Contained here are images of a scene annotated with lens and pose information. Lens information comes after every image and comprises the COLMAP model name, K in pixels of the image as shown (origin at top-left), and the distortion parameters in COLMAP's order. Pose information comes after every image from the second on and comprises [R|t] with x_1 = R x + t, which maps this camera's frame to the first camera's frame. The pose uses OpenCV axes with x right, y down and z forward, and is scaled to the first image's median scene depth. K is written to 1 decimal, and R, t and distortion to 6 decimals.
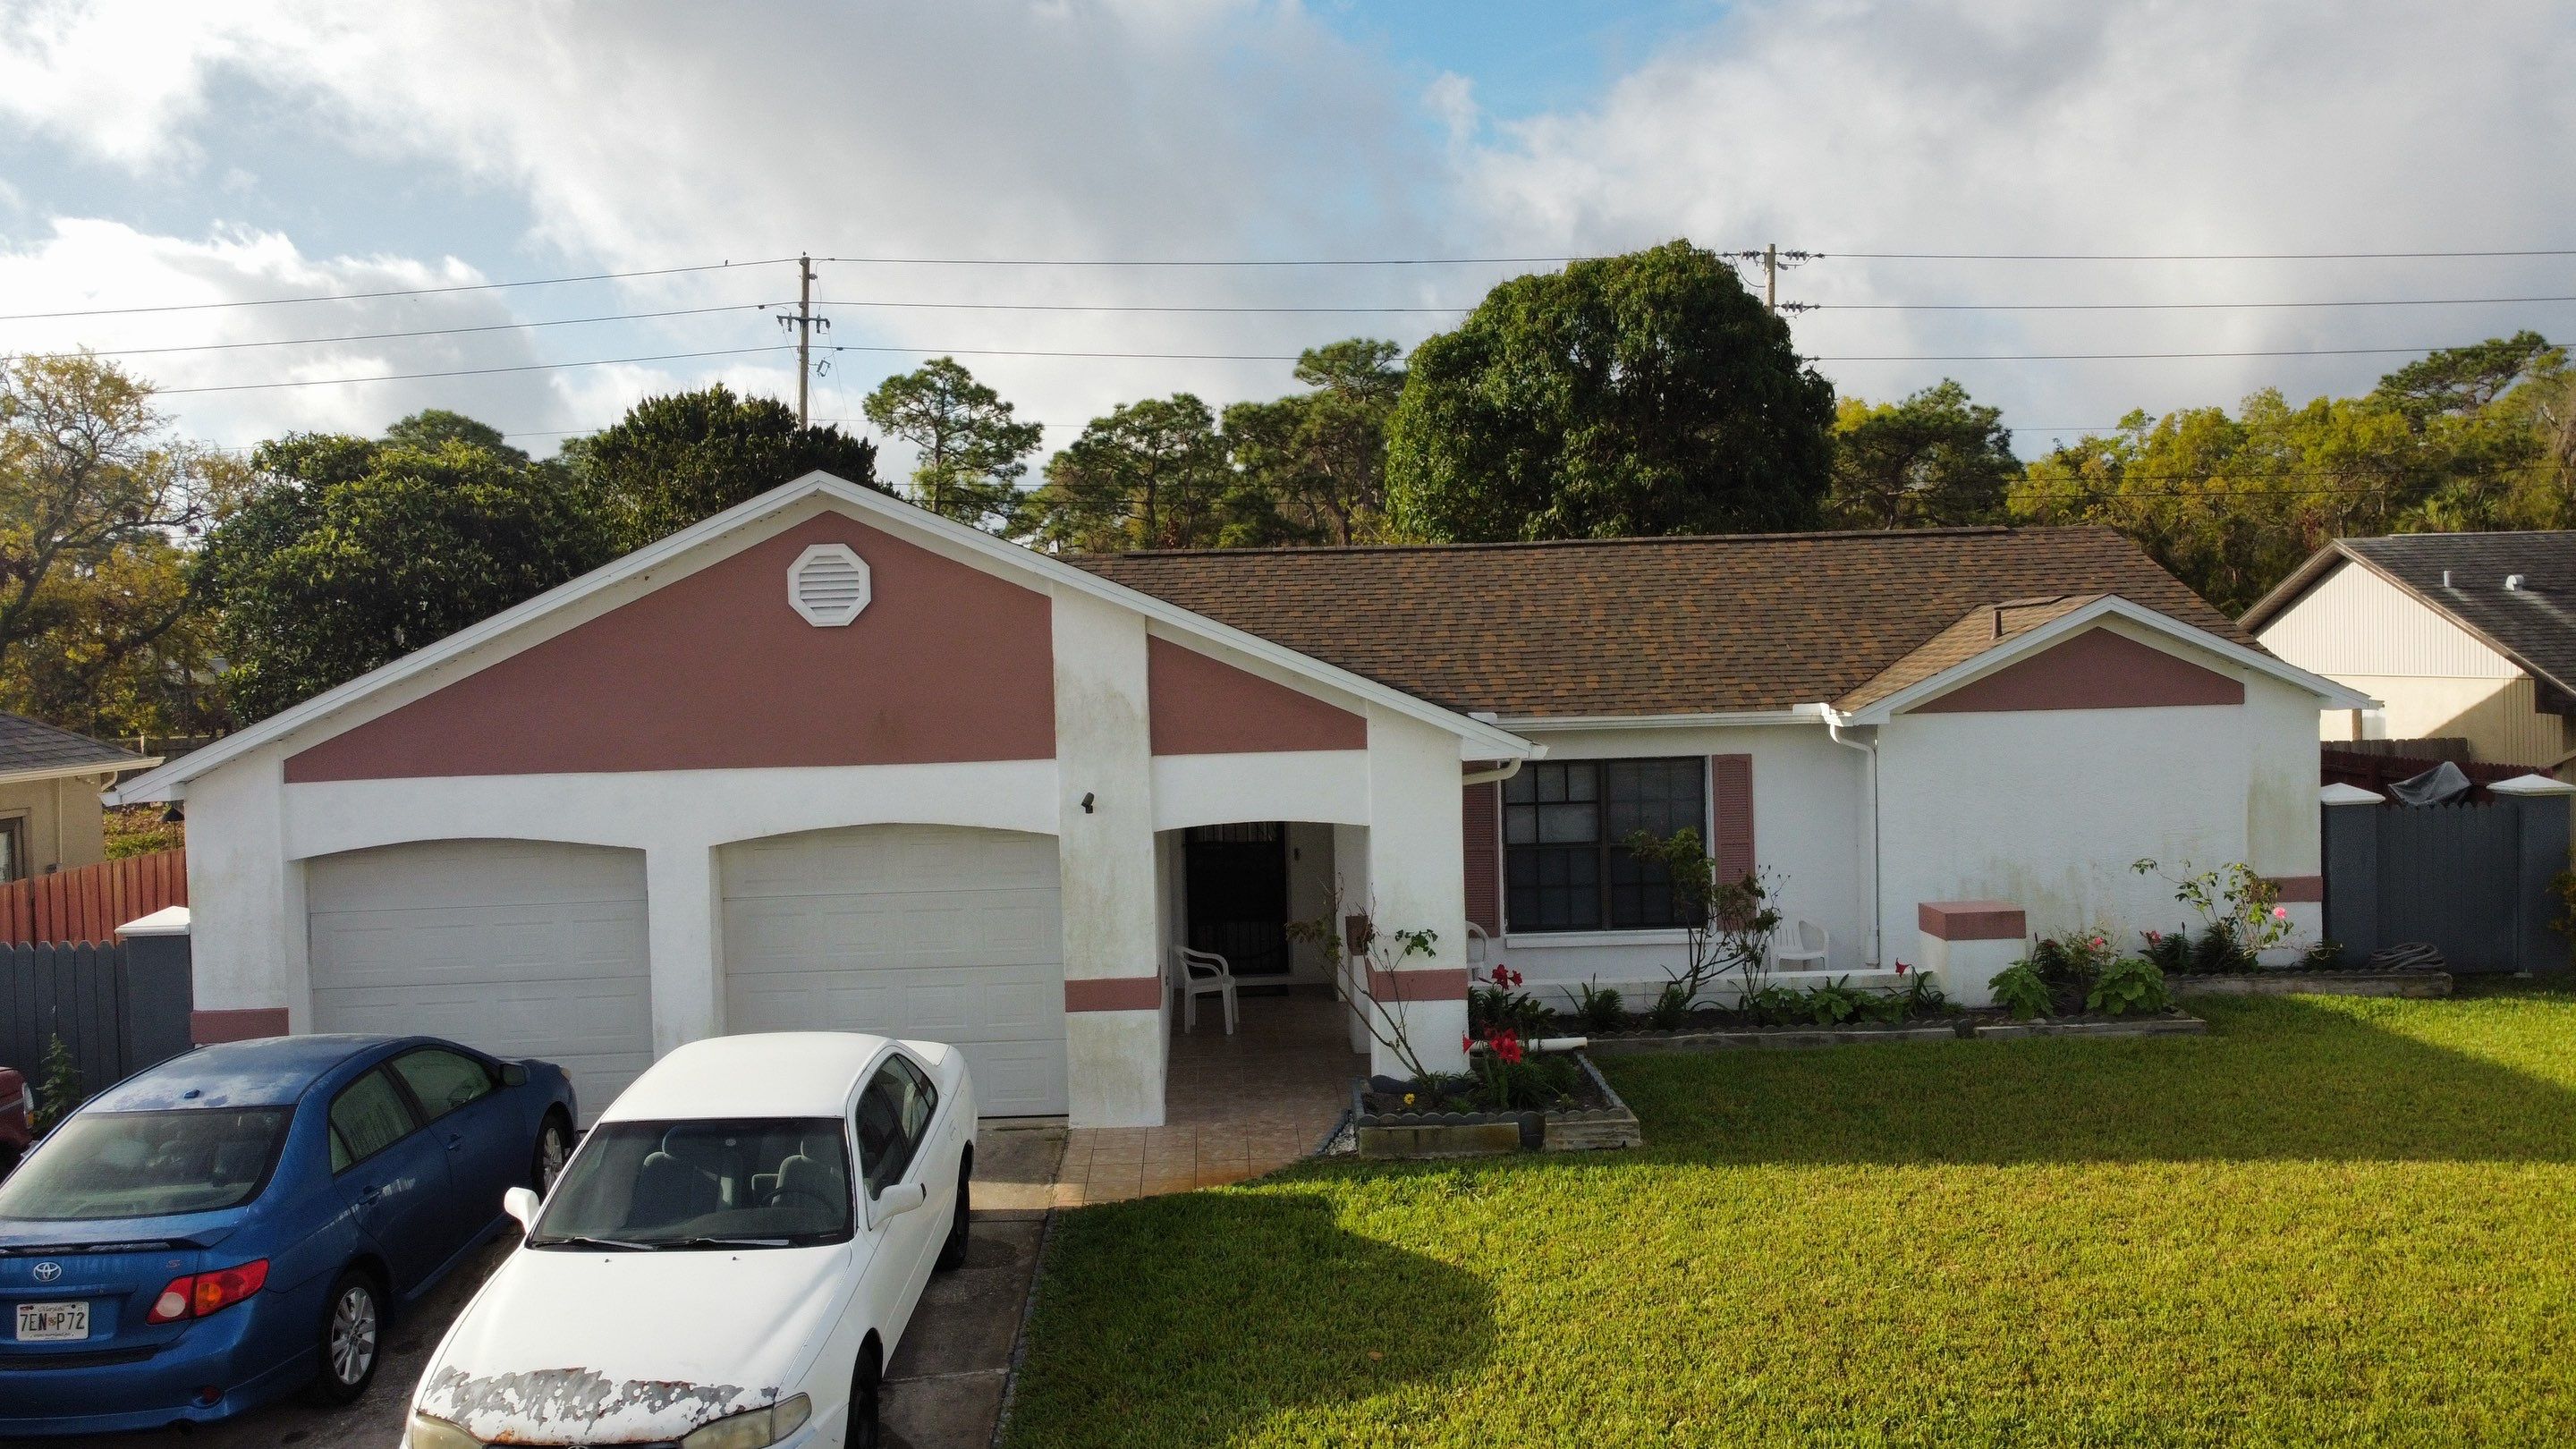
lens RADIAL K [[1966.1, 0, 1233.2], [0, 1966.1, 683.3], [0, 0, 1]] dist [0.008751, -0.027822]
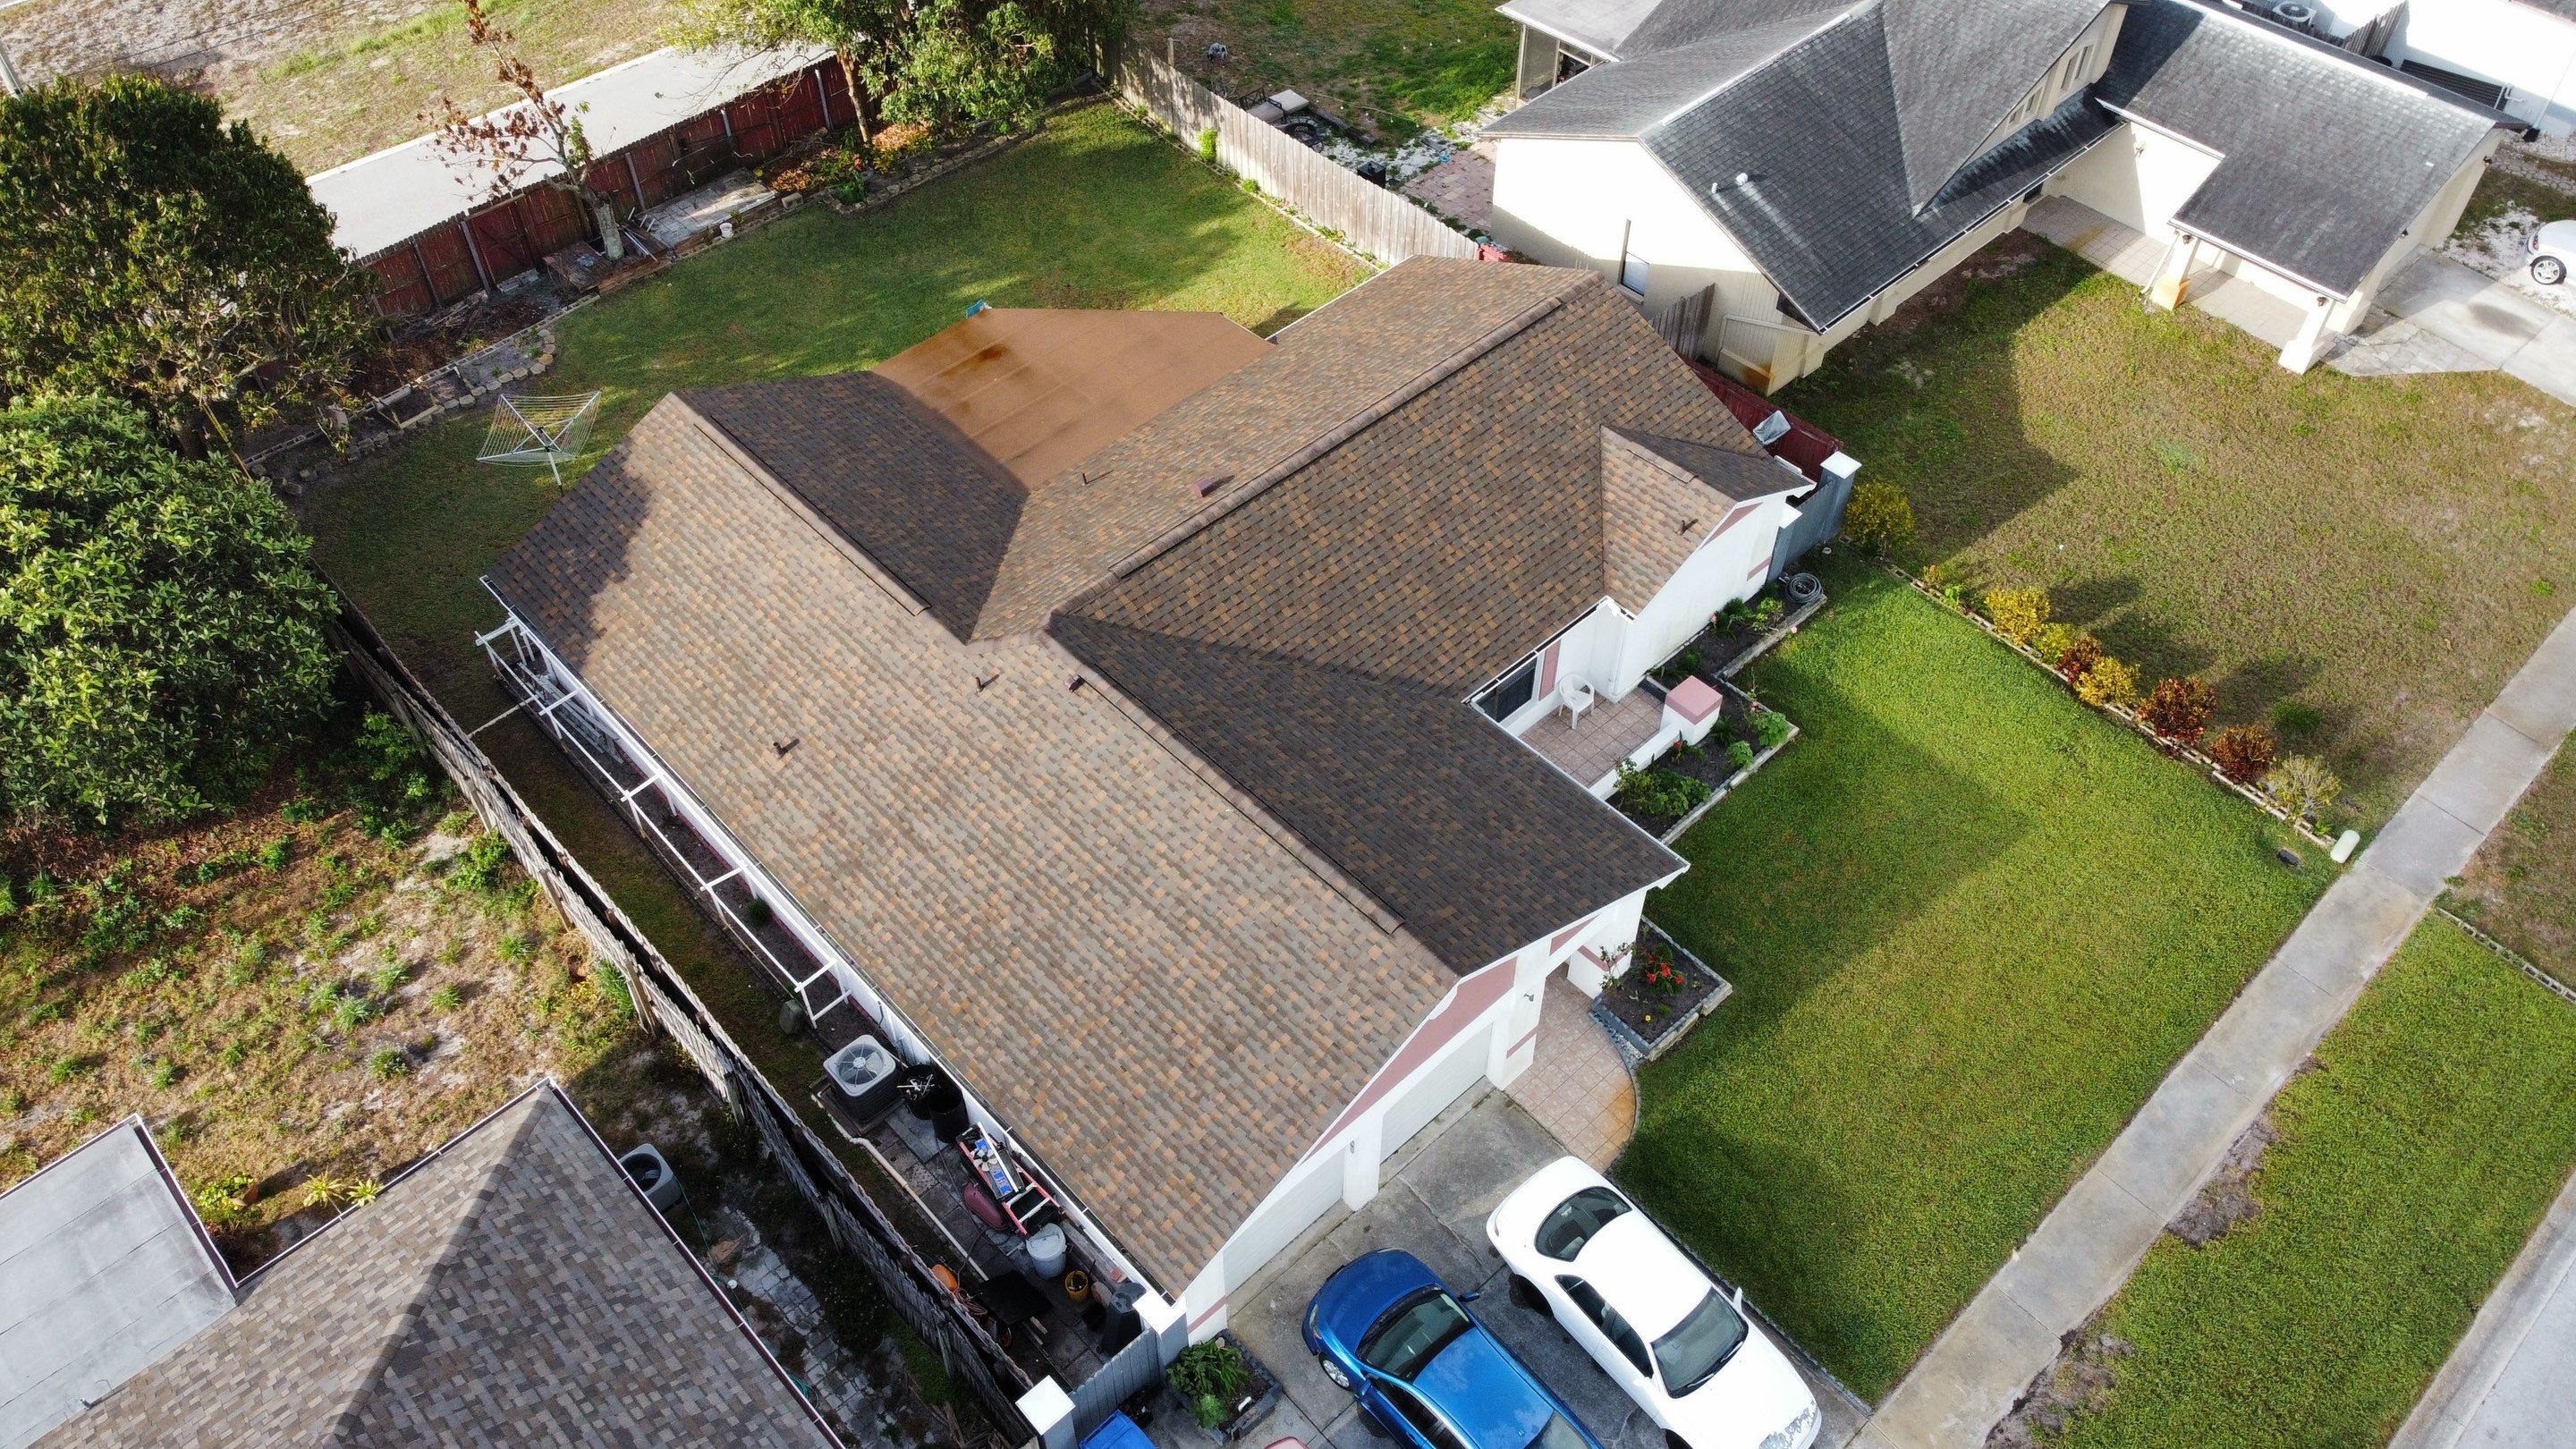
lens RADIAL K [[1935.5, 0, 1244.7], [0, 1935.5, 725.3], [0, 0, 1]] dist [0.031027, -0.058788]
pose [[0.745524, -0.486552, 0.455478, -1.031498], [0.006991, 0.689082, 0.724650, -1.526847], [-0.666442, -0.537060, 0.517128, 0.321771]]
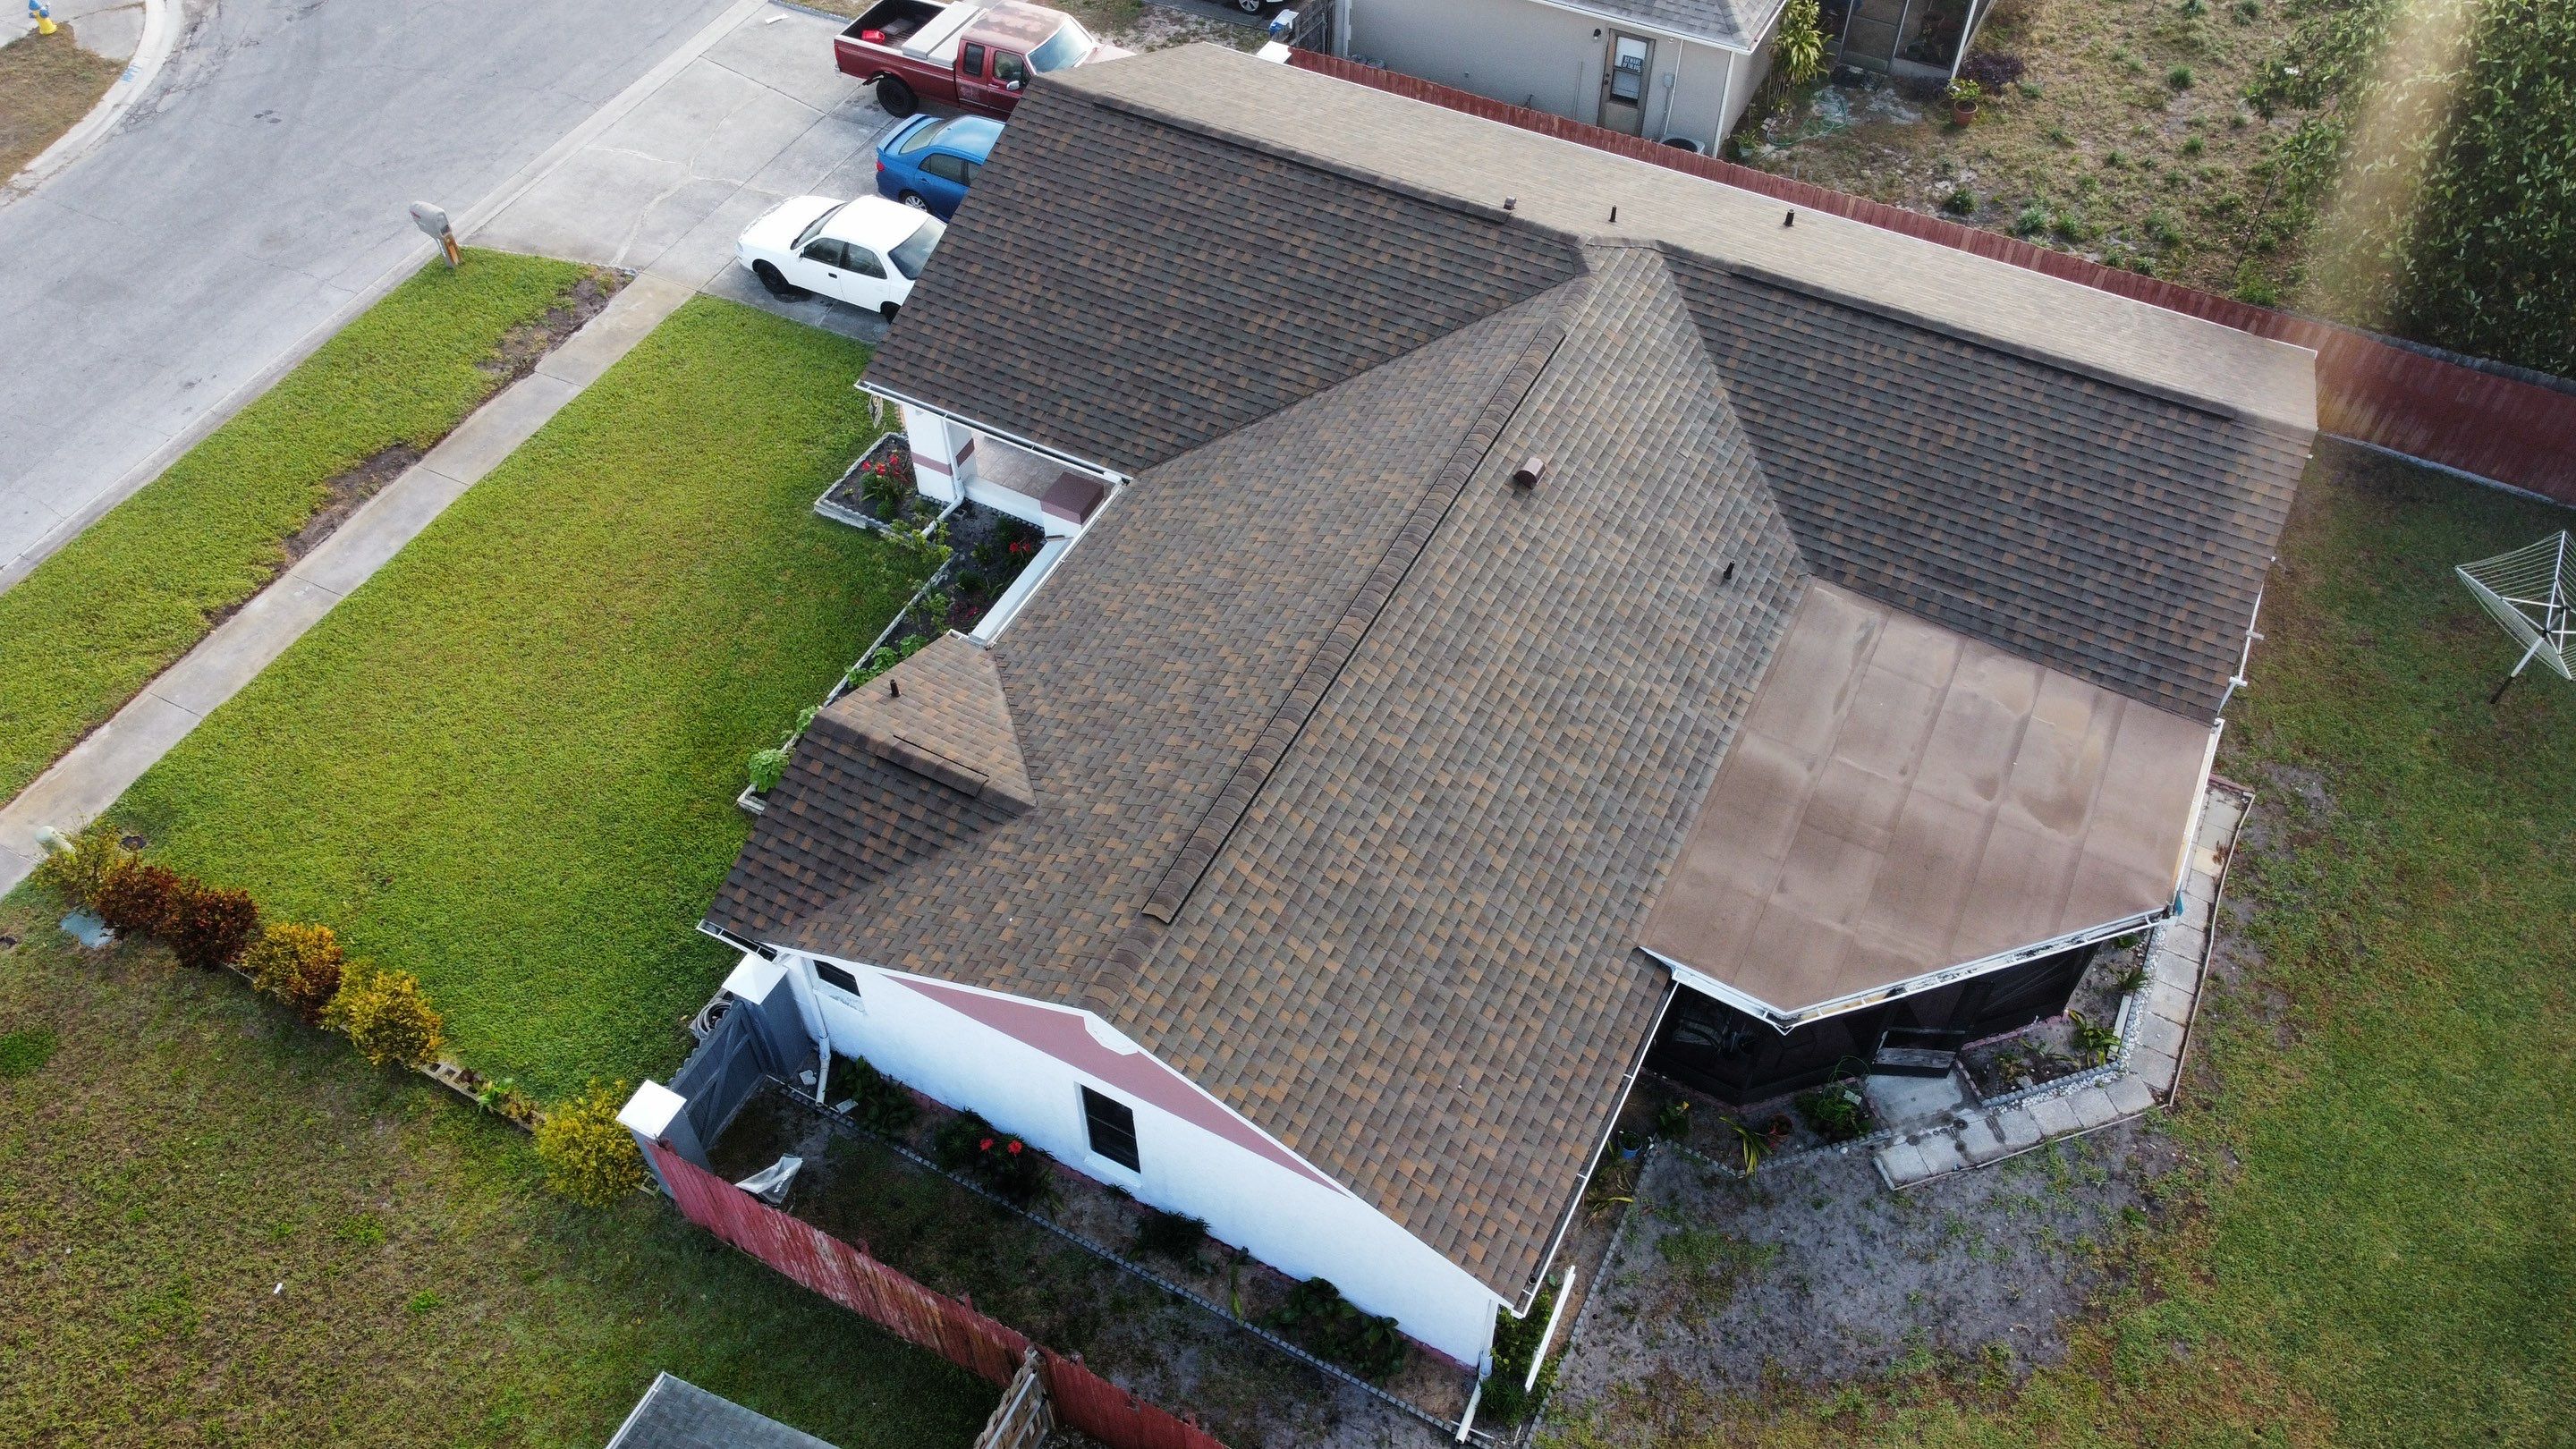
lens RADIAL K [[1942.9, 0, 1254.4], [0, 1942.9, 697.7], [0, 0, 1]] dist [0.002415, -0.002077]
pose [[-0.479561, 0.684283, -0.549343, 1.232720], [0.011442, 0.630849, 0.775821, -1.259803], [0.877434, 0.365768, -0.310360, 2.033488]]
